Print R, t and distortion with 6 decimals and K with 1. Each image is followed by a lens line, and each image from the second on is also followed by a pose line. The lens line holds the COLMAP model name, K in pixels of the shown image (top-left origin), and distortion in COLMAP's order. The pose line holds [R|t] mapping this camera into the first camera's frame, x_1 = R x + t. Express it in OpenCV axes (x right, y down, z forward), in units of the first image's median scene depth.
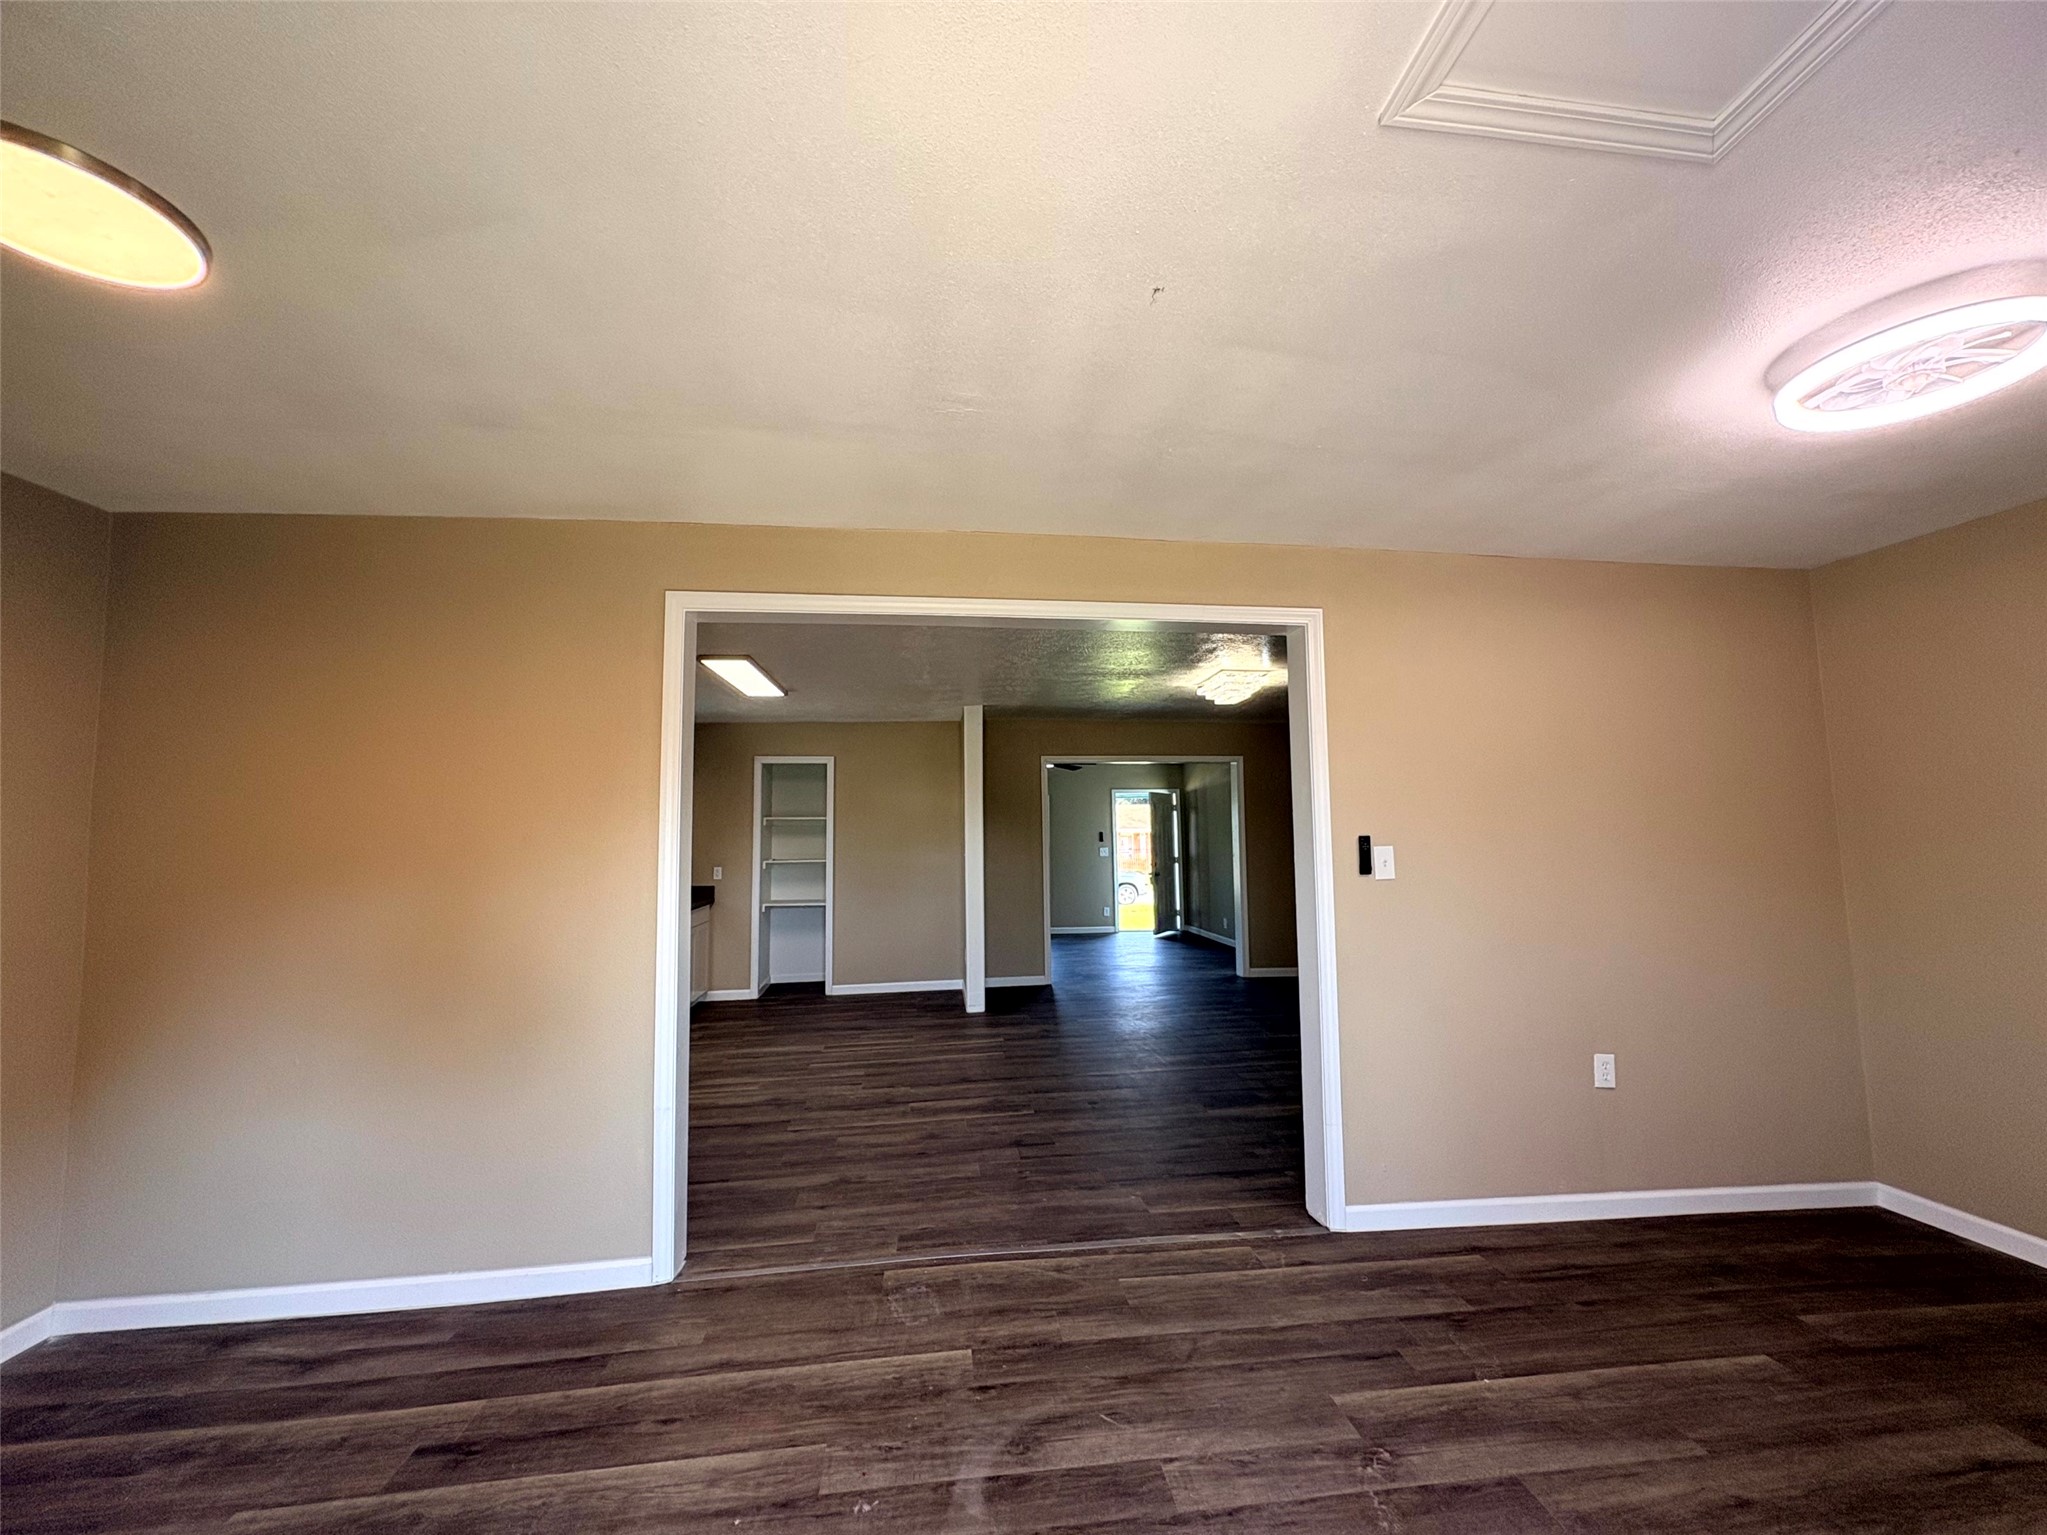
lens RADIAL K [[814.0, 0, 1025.1], [0, 814.0, 763.2], [0, 0, 1]] dist [-0.000612, 0.000399]
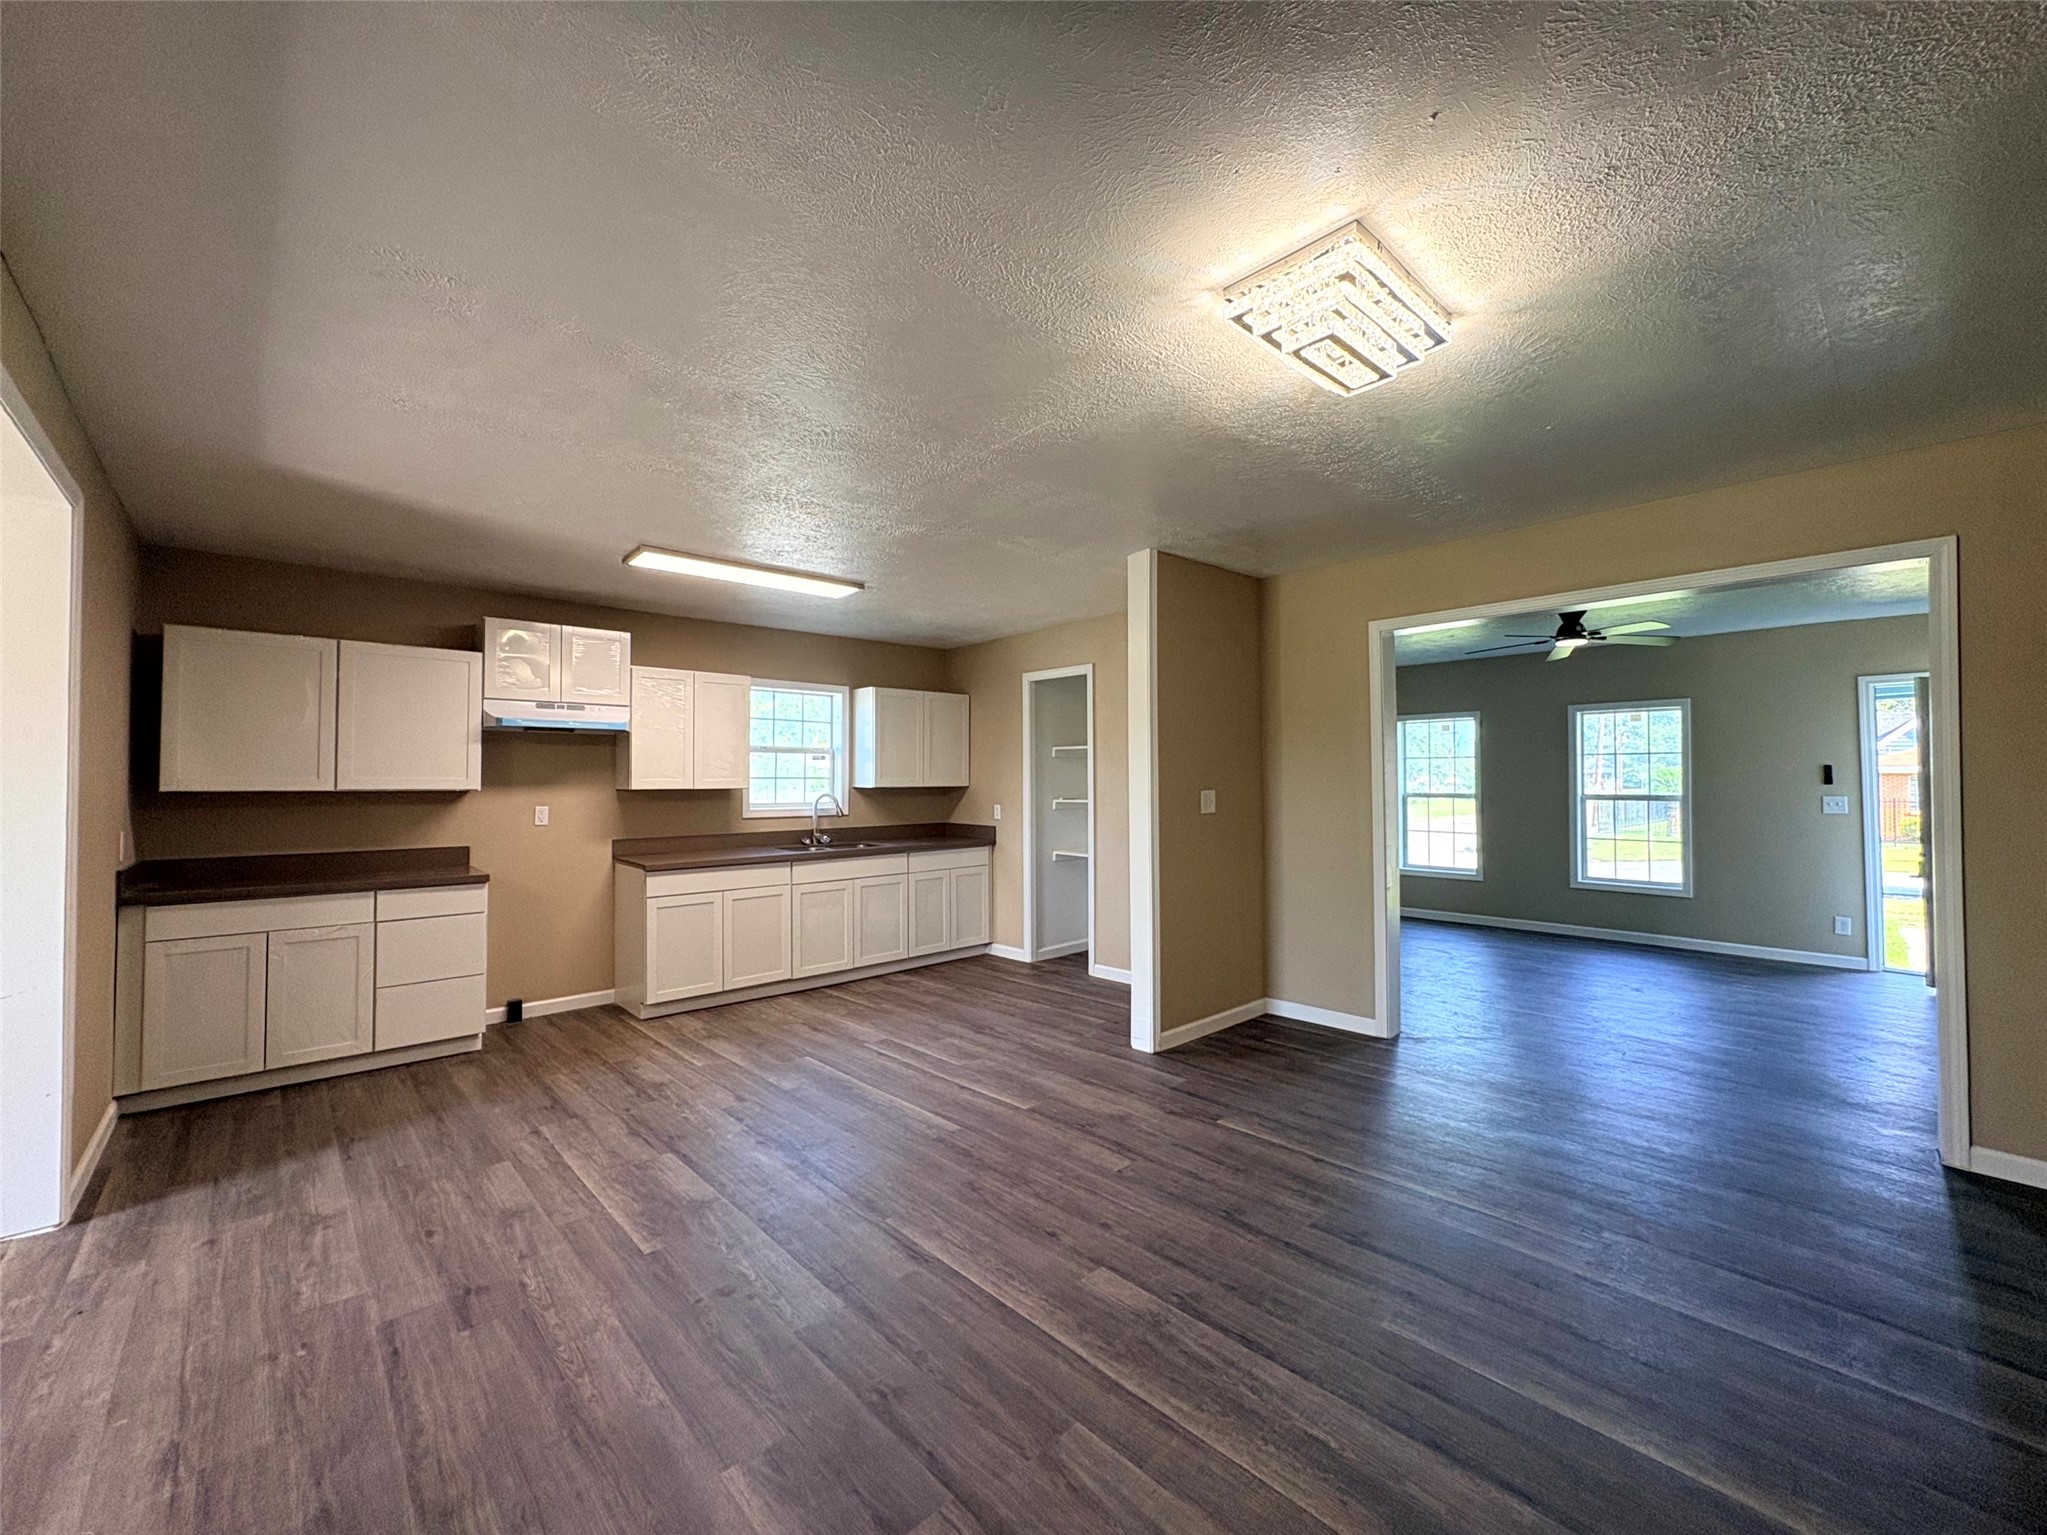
lens RADIAL K [[814.0, 0, 1020.9], [0, 814.0, 769.4], [0, 0, 1]] dist [-0.000612, 0.000399]
pose [[0.581138, -0.003464, -0.813798, 0.522598], [0.067481, 0.996752, 0.043945, 0.079721], [0.811003, -0.080454, 0.579484, 0.779662]]
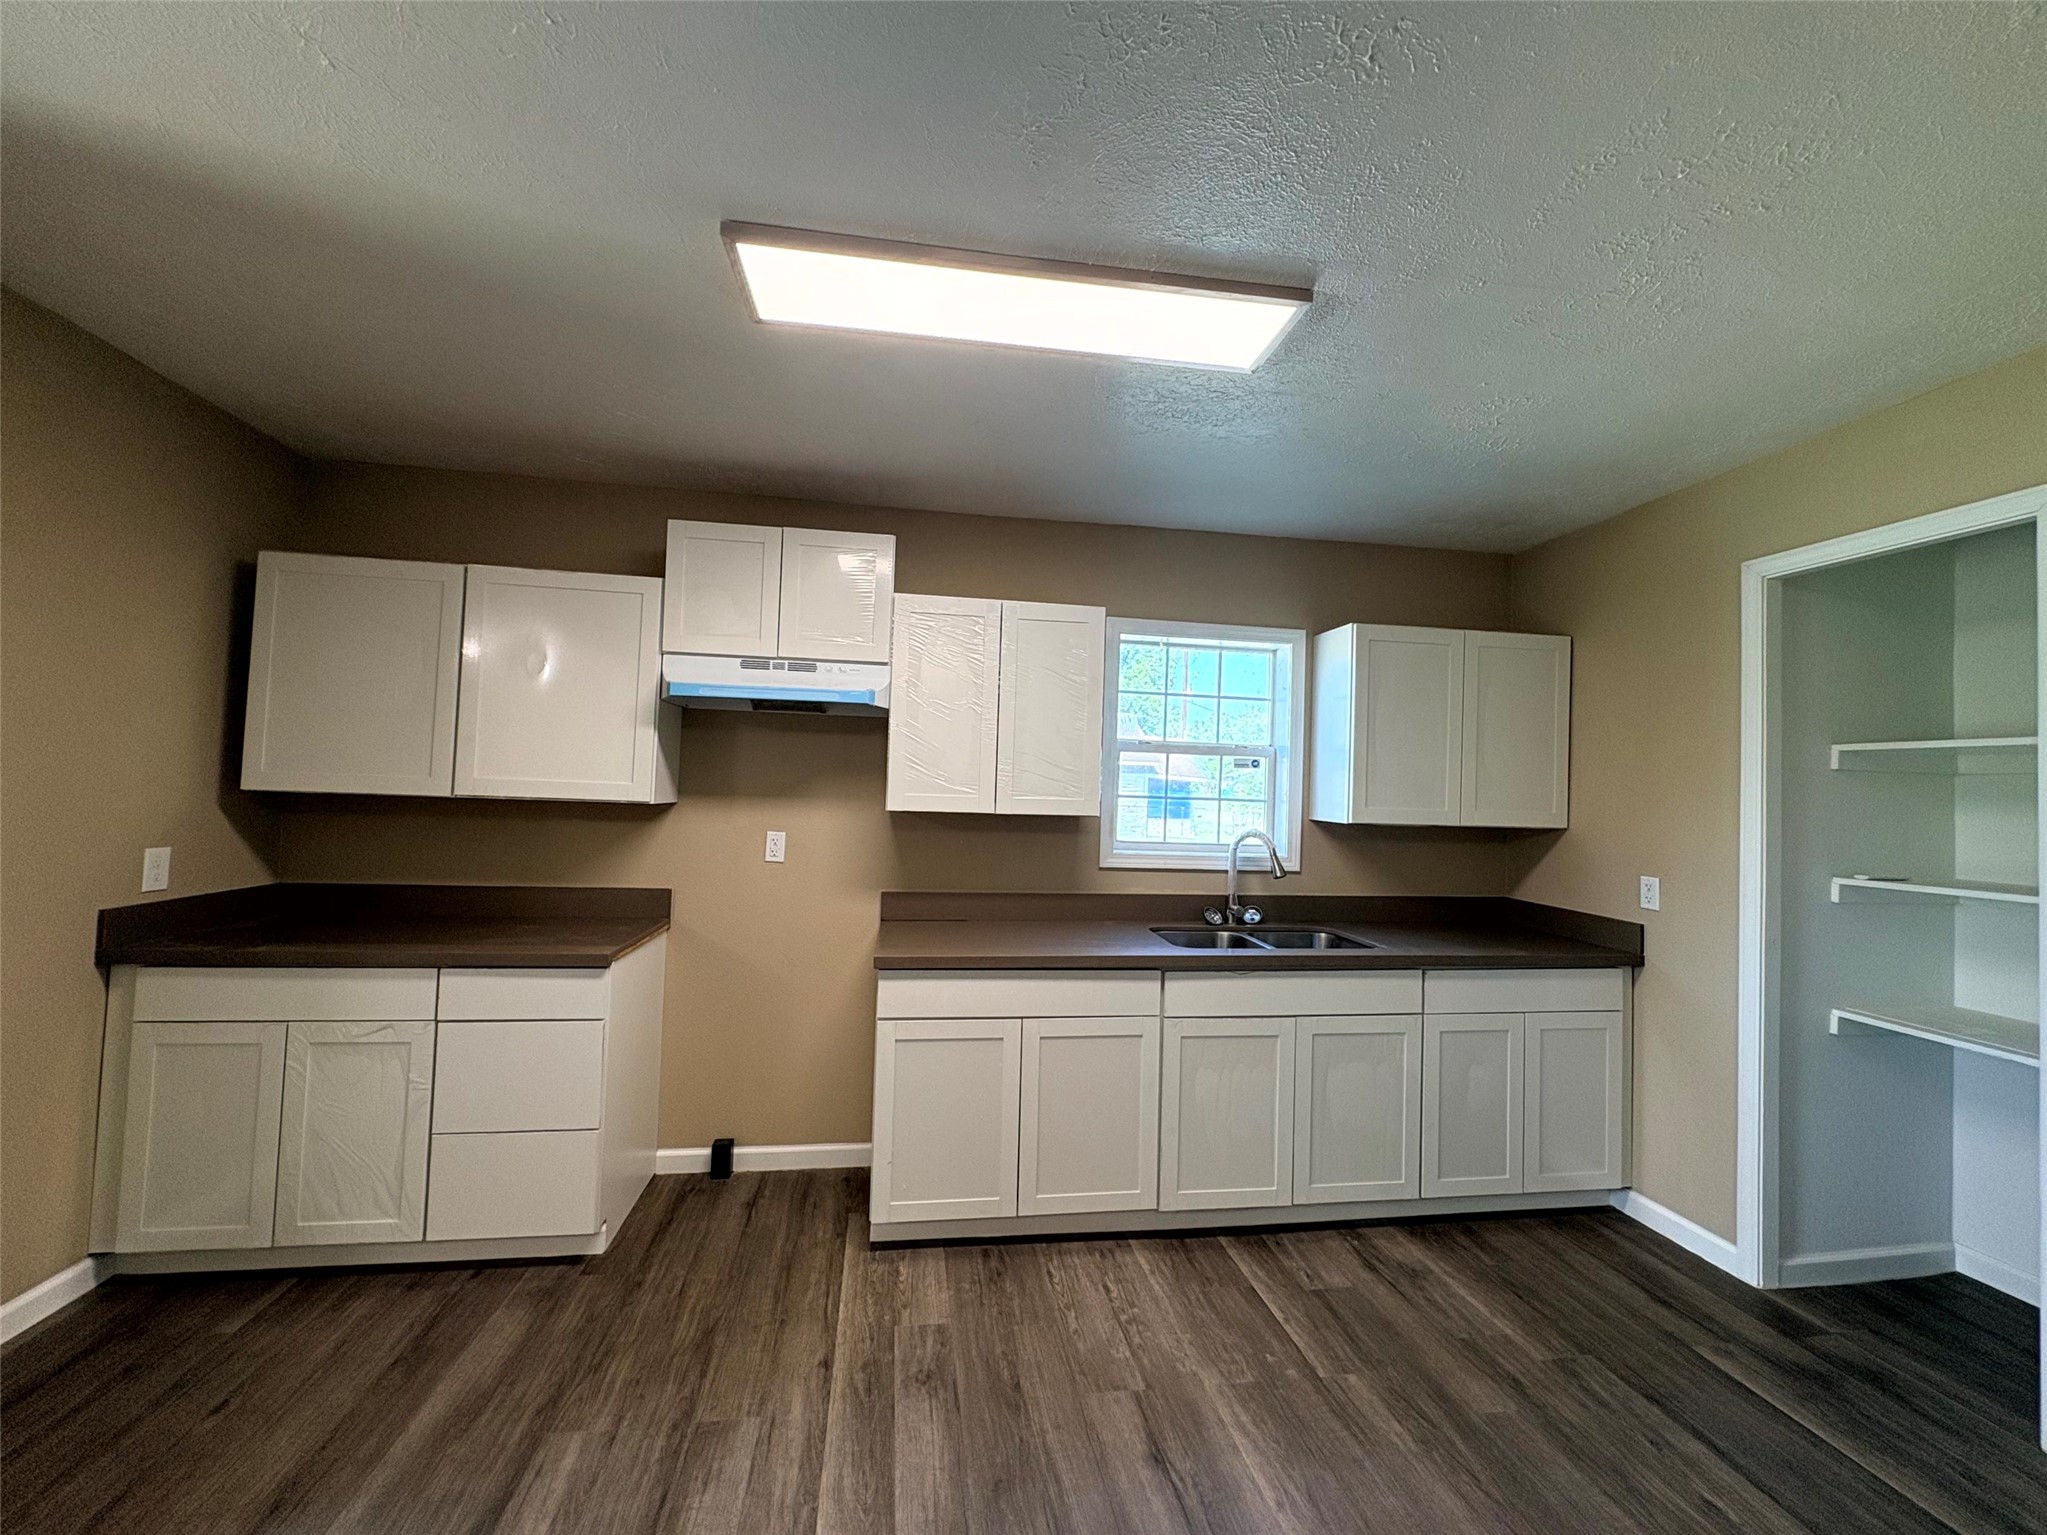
lens RADIAL K [[814.0, 0, 1019.7], [0, 814.0, 764.1], [0, 0, 1]] dist [-0.000612, 0.000399]
pose [[0.027808, -0.016821, -0.999472, -0.004303], [0.054264, 0.998410, -0.015293, 0.097482], [0.998139, -0.053810, 0.028676, 1.048119]]
